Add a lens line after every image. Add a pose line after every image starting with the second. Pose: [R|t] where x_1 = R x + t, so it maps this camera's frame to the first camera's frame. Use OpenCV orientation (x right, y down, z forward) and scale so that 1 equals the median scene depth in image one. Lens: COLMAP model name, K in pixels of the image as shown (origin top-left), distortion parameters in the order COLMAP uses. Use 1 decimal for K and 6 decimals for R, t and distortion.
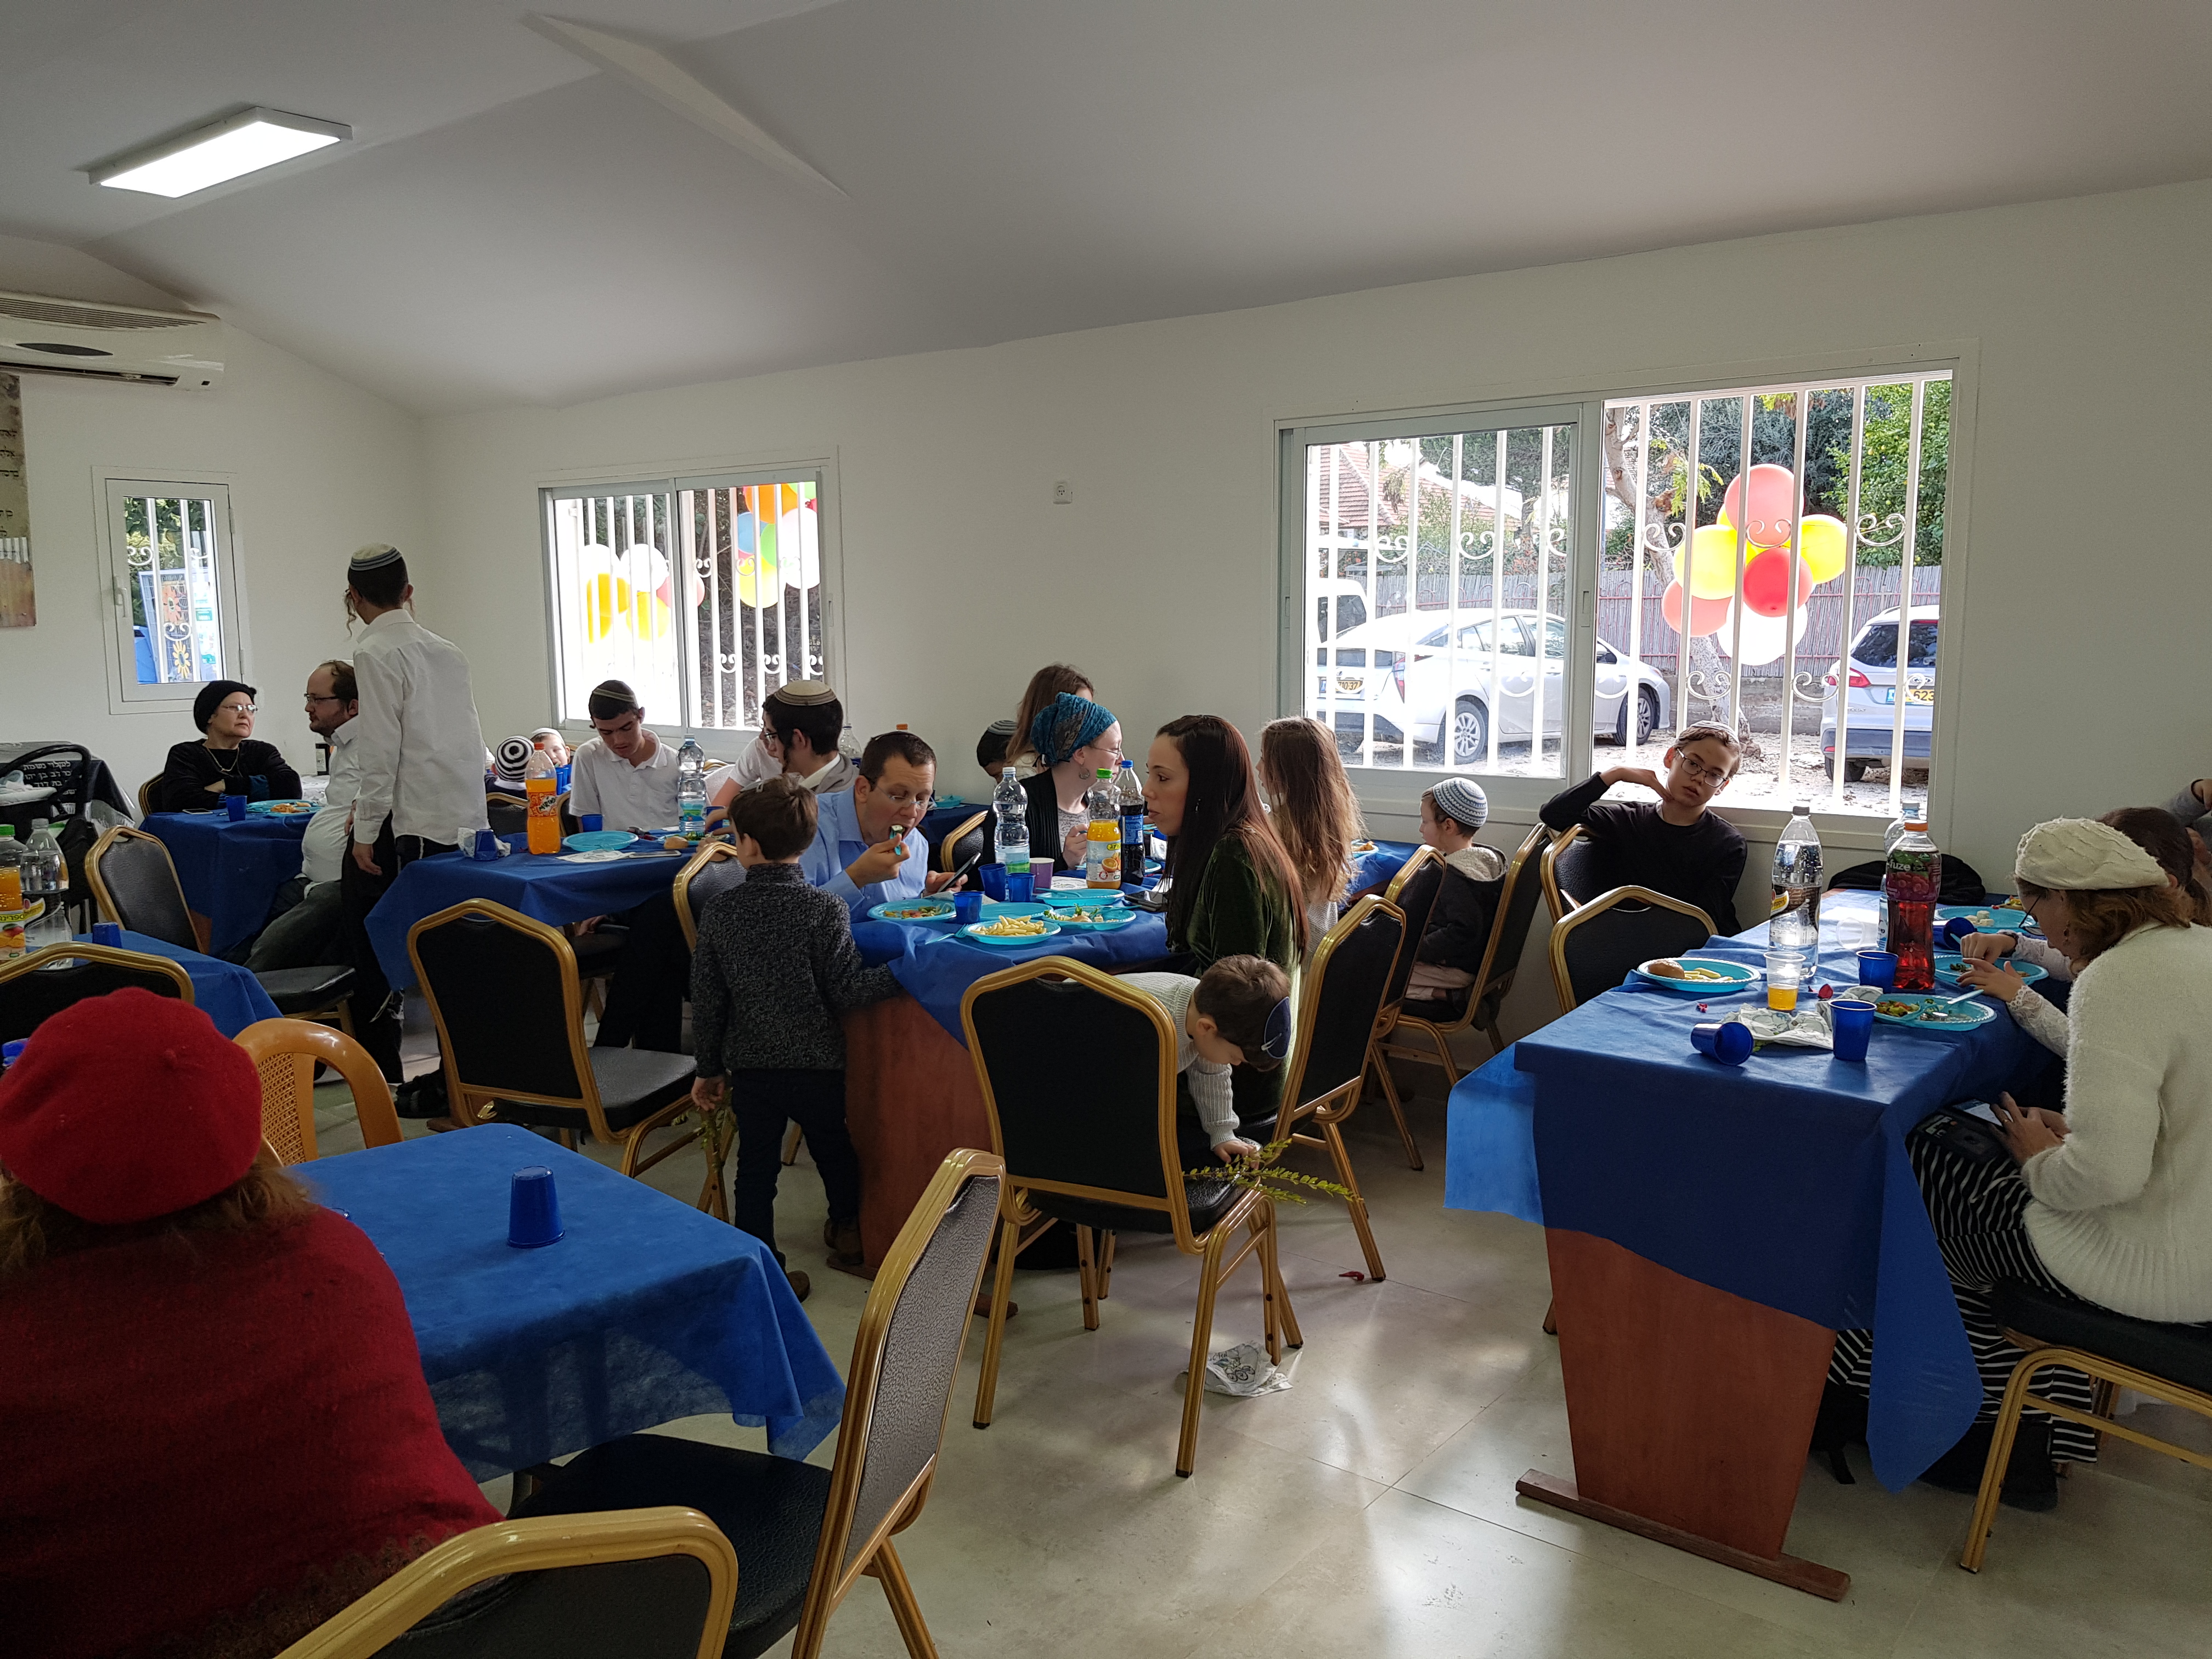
lens RADIAL K [[1687.4, 0, 1103.3], [0, 1687.4, 826.8], [0, 0, 1]] dist [0.058759, -0.097283]
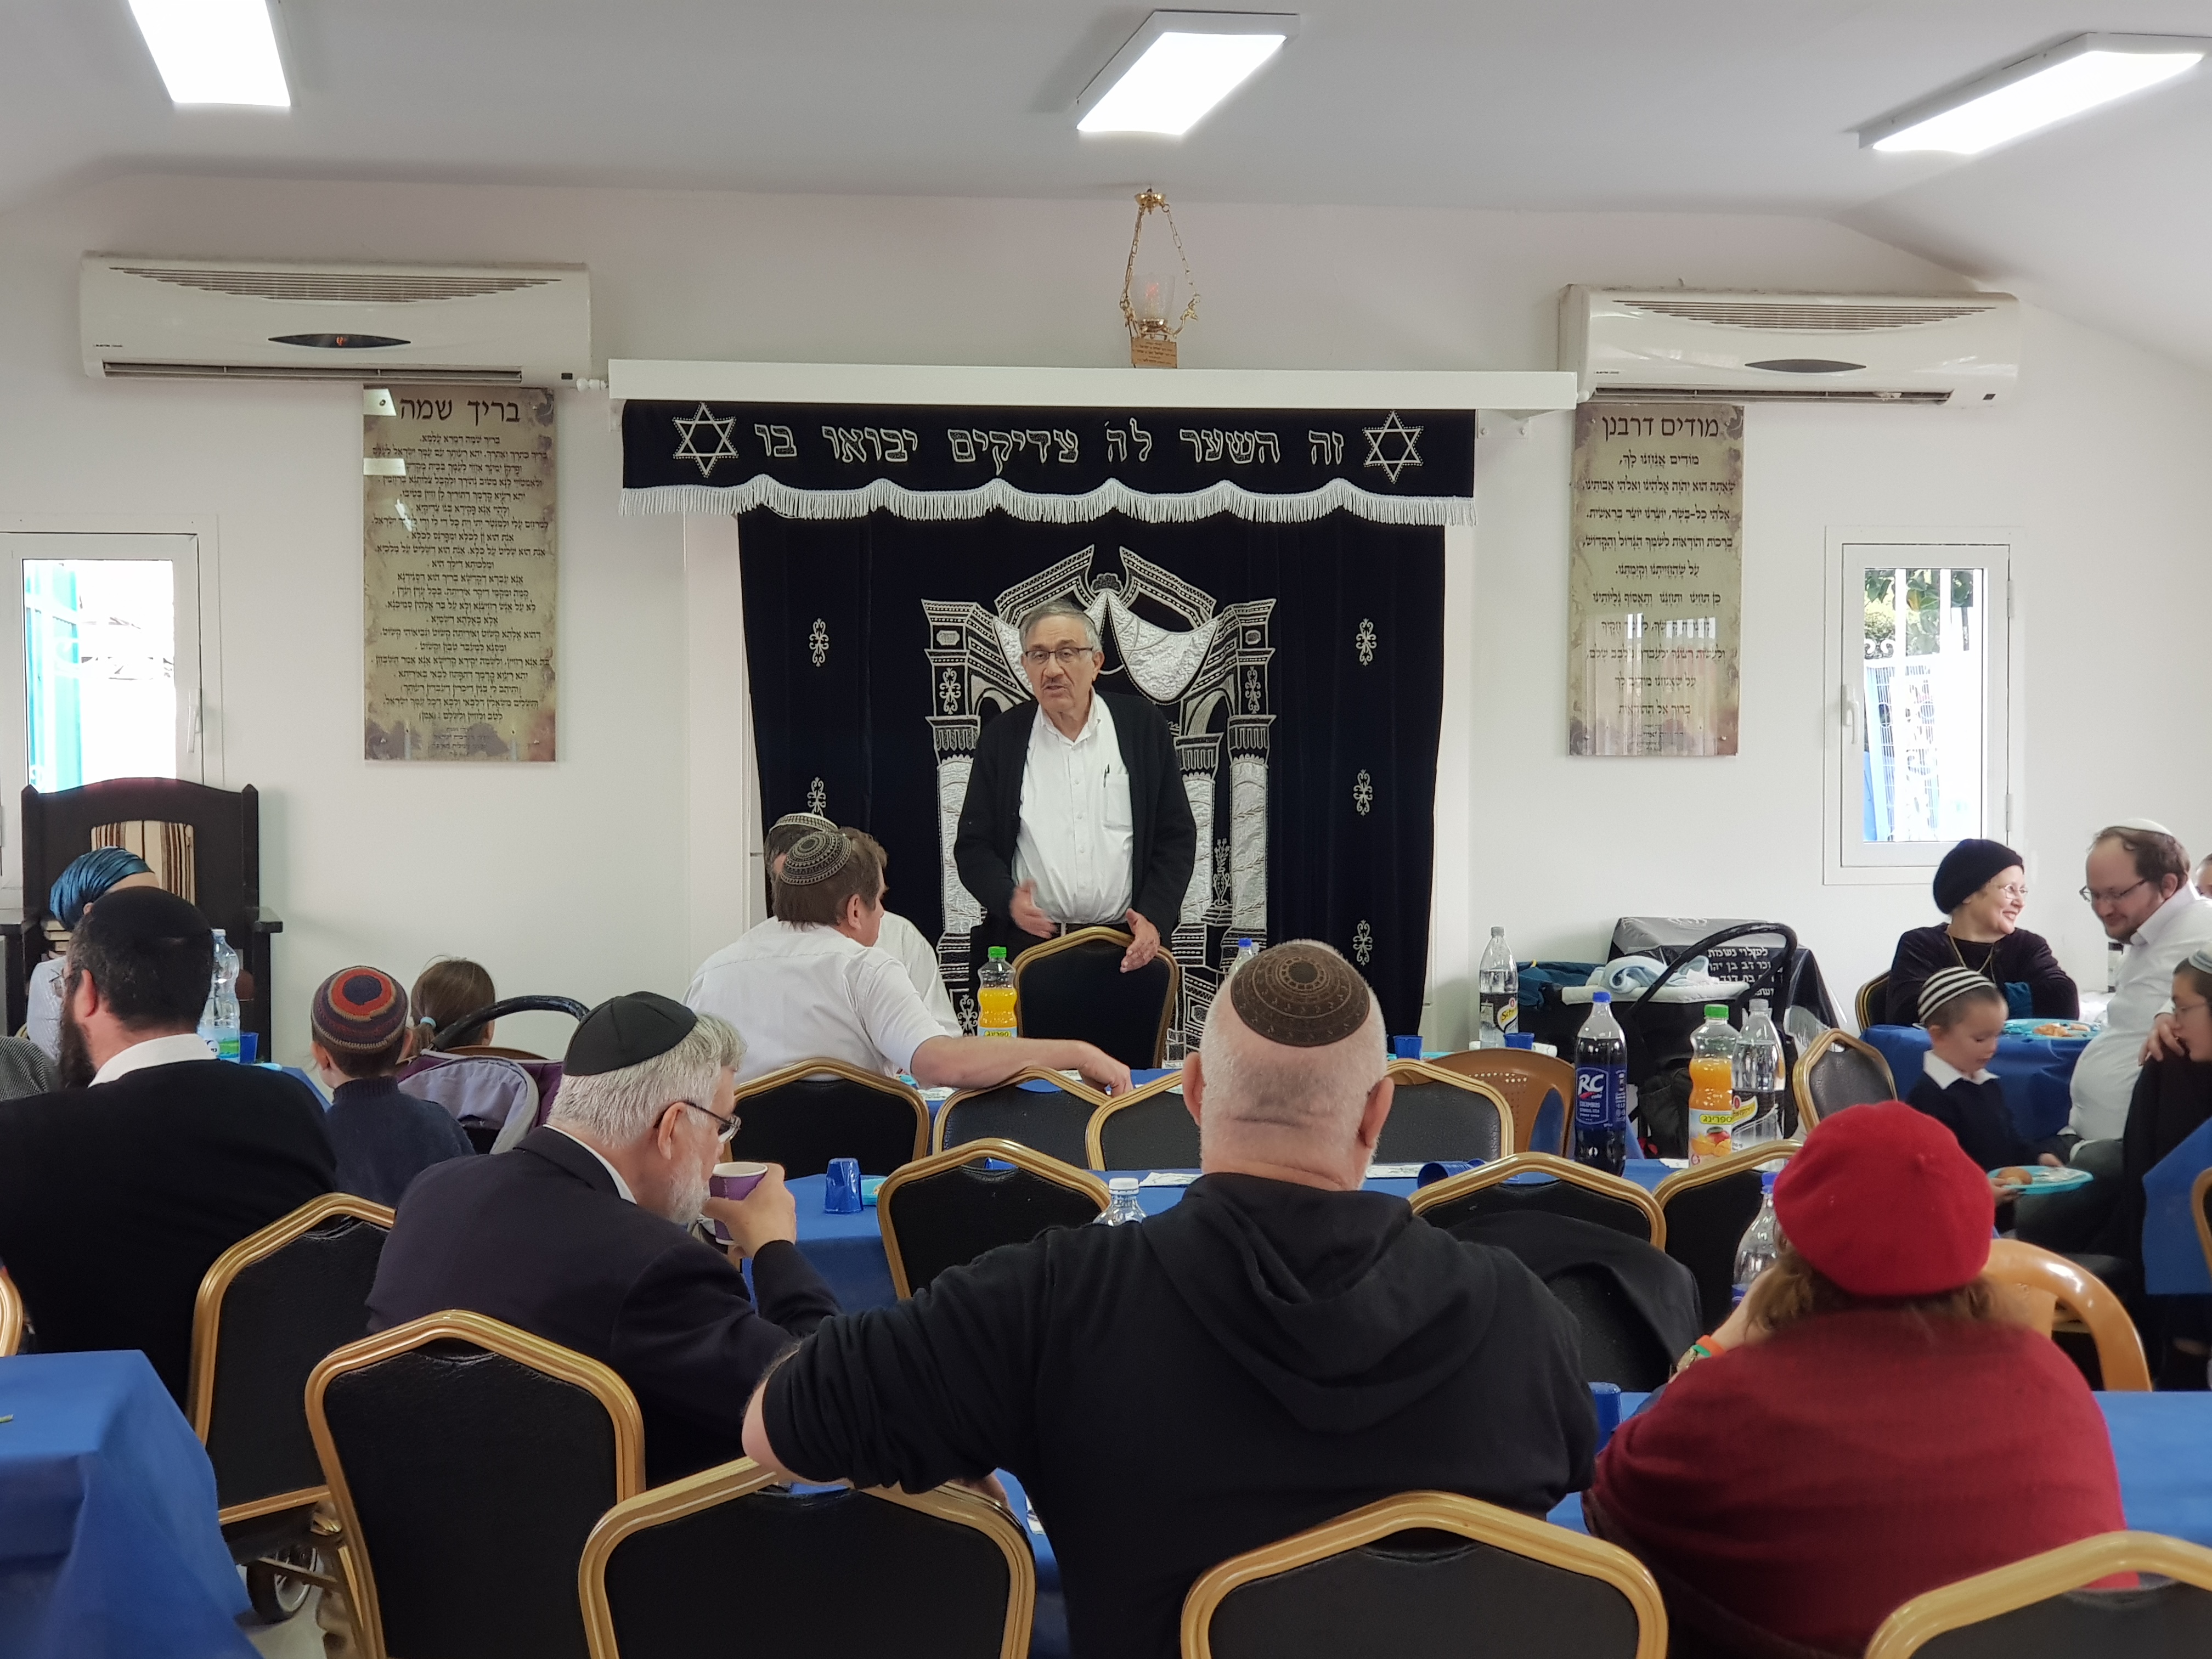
lens RADIAL K [[3476.1, 0, 1106.0], [0, 3476.1, 829.5], [0, 0, 1]] dist [0.268944, -1.181067]
pose [[0.752405, 0.024957, -0.658227, 0.138516], [-0.086576, 0.994360, -0.061262, 0.025540], [0.652986, 0.103080, 0.750322, -0.270394]]
